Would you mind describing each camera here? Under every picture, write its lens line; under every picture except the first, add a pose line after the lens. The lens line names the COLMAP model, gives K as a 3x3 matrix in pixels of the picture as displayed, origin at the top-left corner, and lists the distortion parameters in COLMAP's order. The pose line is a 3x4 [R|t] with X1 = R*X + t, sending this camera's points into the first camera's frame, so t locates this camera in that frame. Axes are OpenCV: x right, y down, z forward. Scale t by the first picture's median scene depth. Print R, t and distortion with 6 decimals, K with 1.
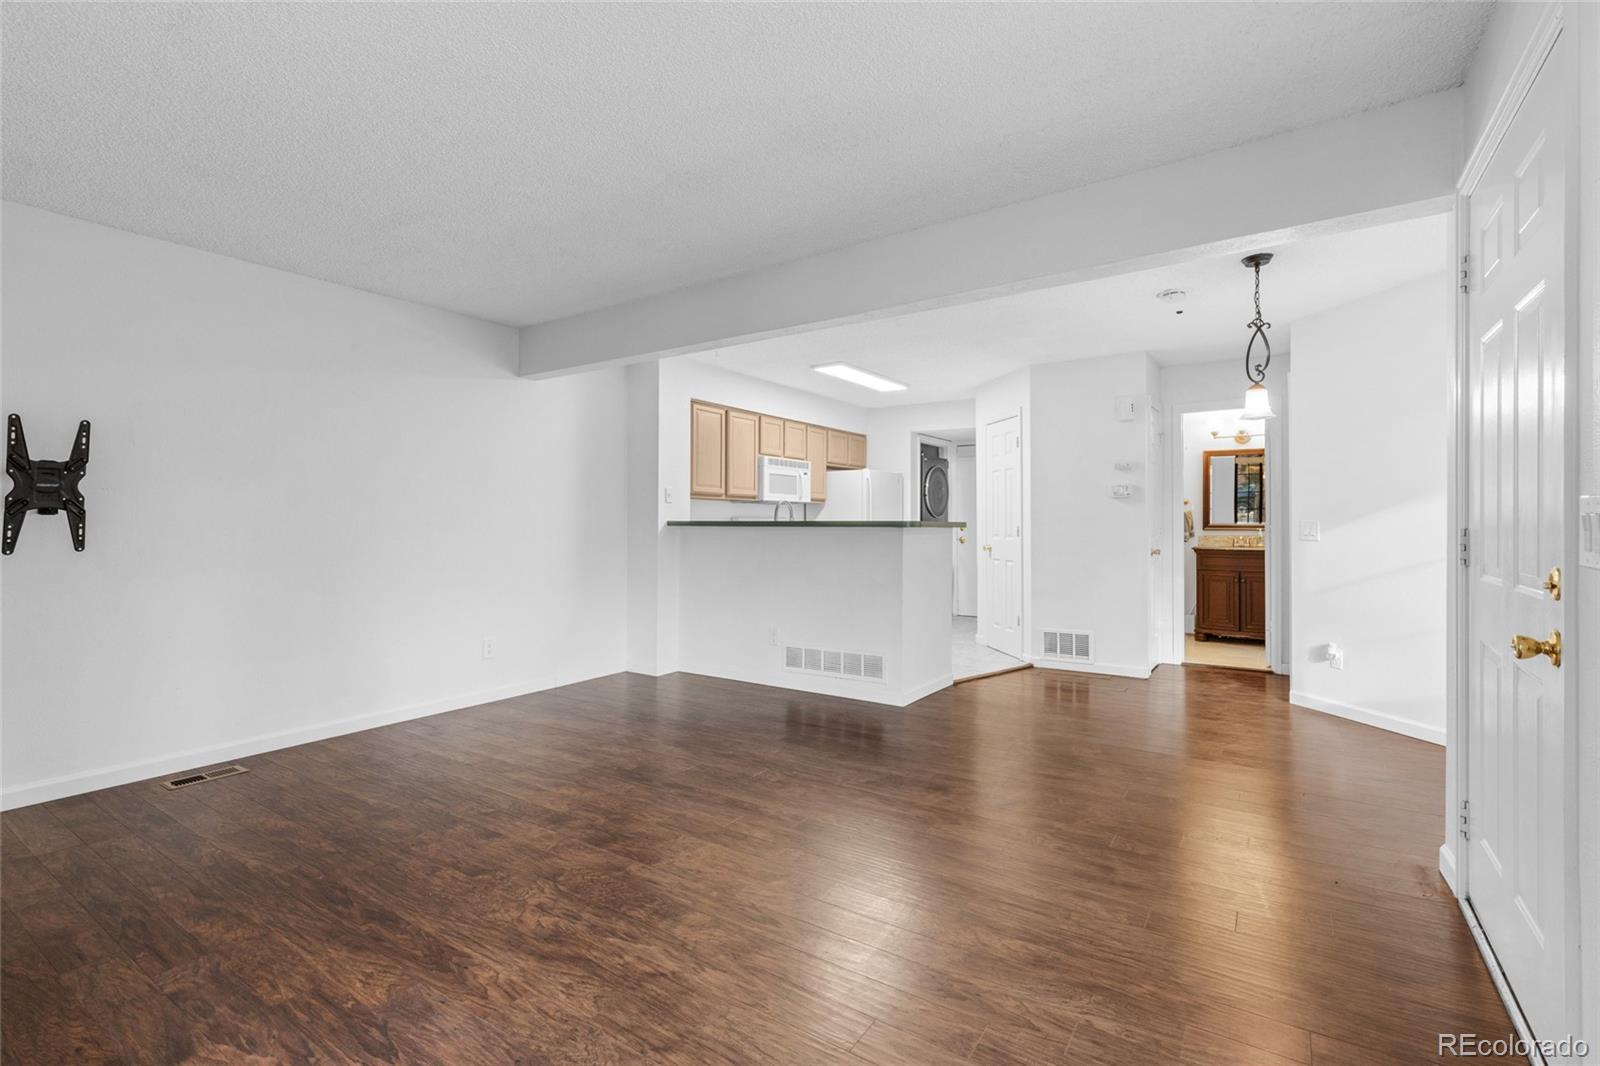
lens RADIAL K [[714.9, 0, 786.5], [0, 714.9, 527.8], [0, 0, 1]] dist [-0.002172, -0.001096]
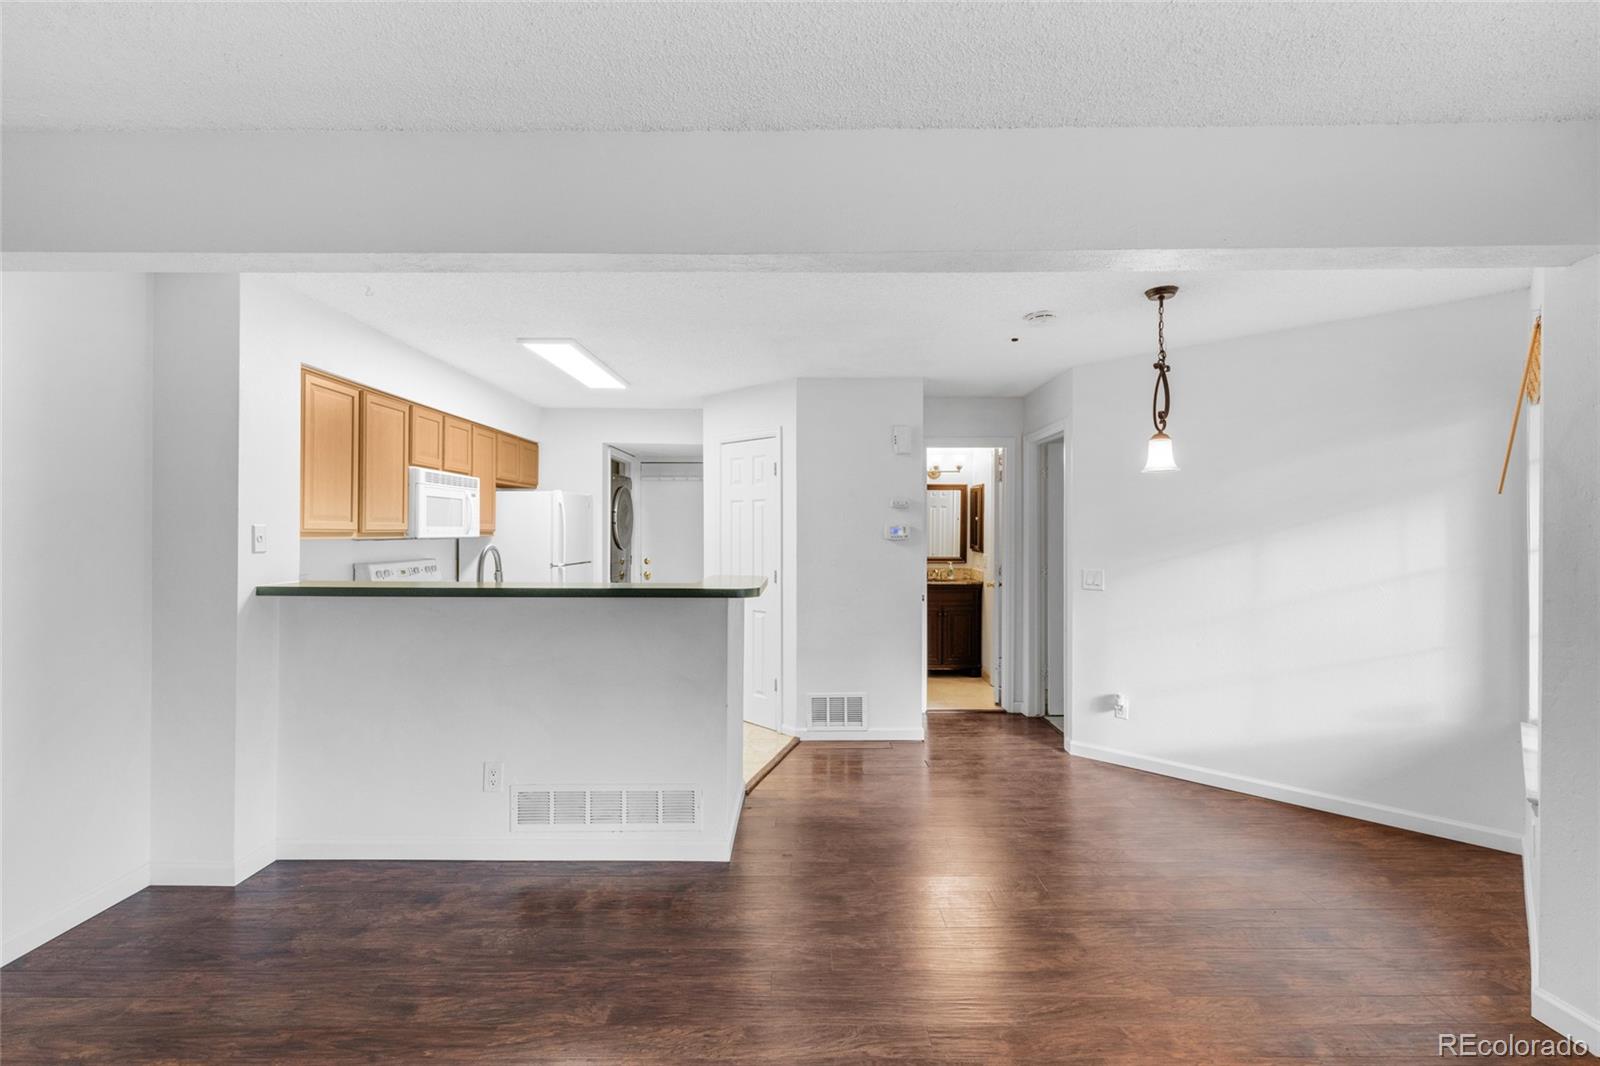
lens RADIAL K [[714.9, 0, 786.5], [0, 714.9, 527.8], [0, 0, 1]] dist [-0.002172, -0.001096]
pose [[0.825189, 0.002123, 0.564853, -0.132712], [0.002409, 0.999971, -0.007279, -0.045738], [-0.564851, 0.007367, 0.825160, 0.312870]]
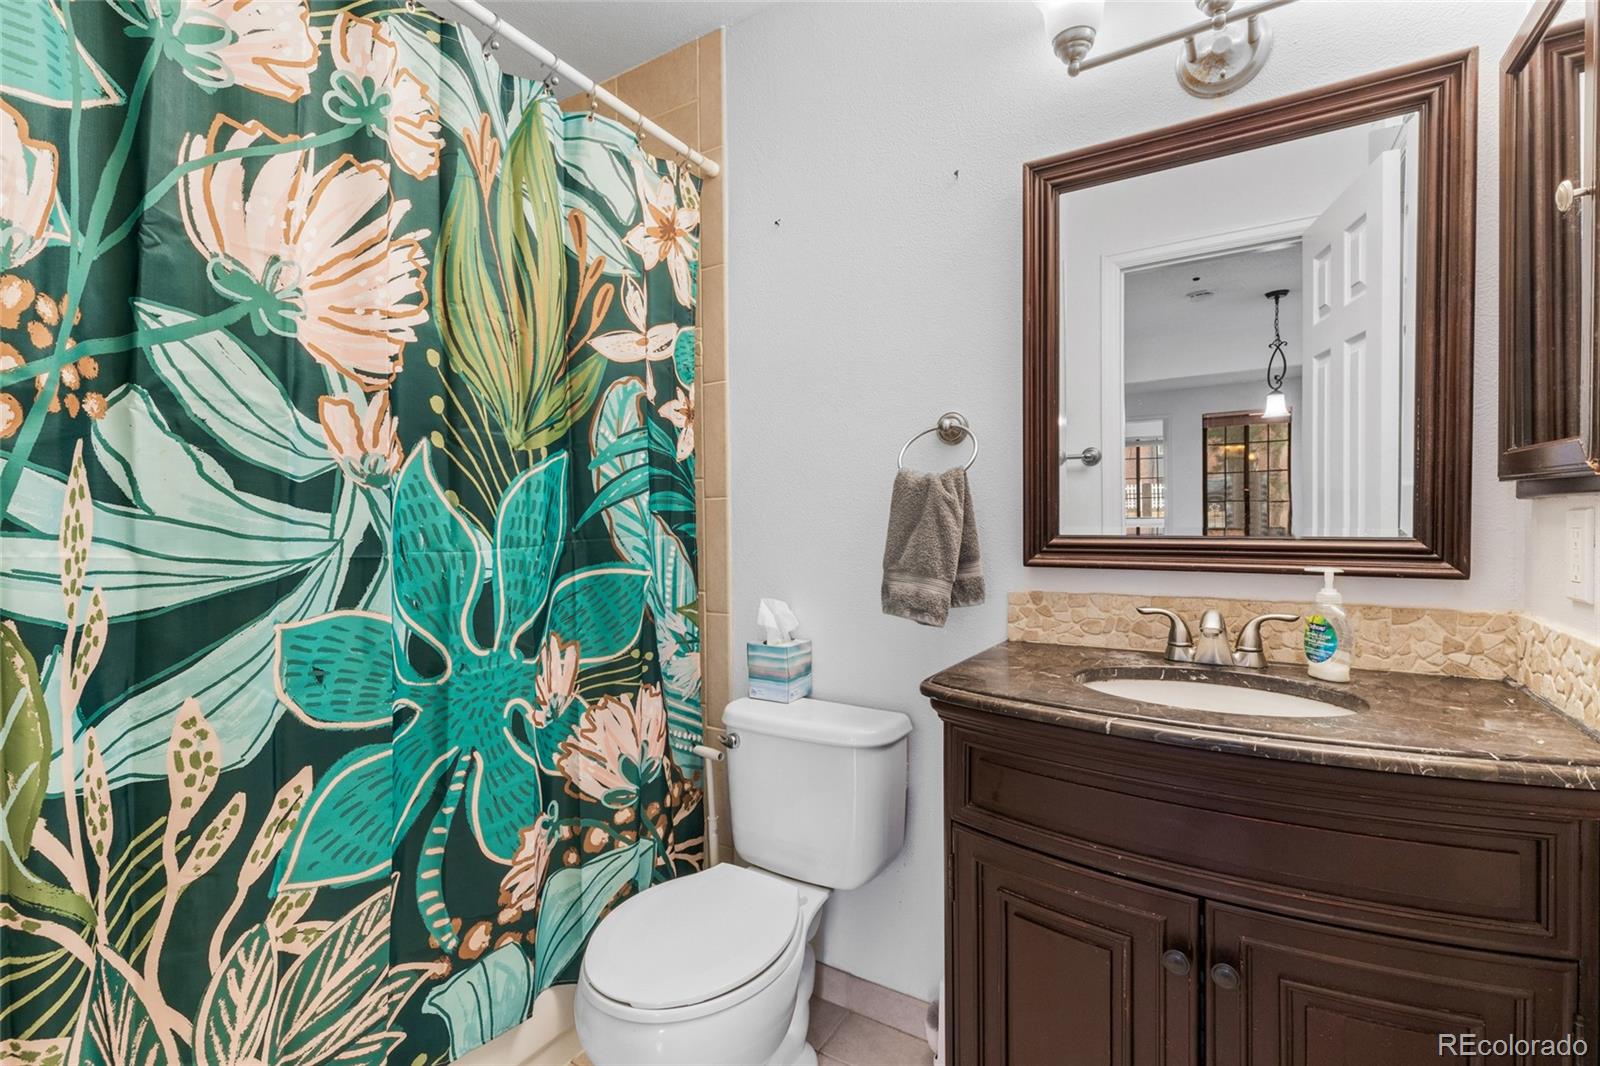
lens RADIAL K [[714.9, 0, 786.5], [0, 714.9, 527.8], [0, 0, 1]] dist [-0.002172, -0.001096]
pose [[0.998654, -0.011071, 0.050676, 0.594942], [0.010912, 0.999935, 0.003416, -0.010266], [-0.050711, -0.002858, 0.998709, 0.945282]]
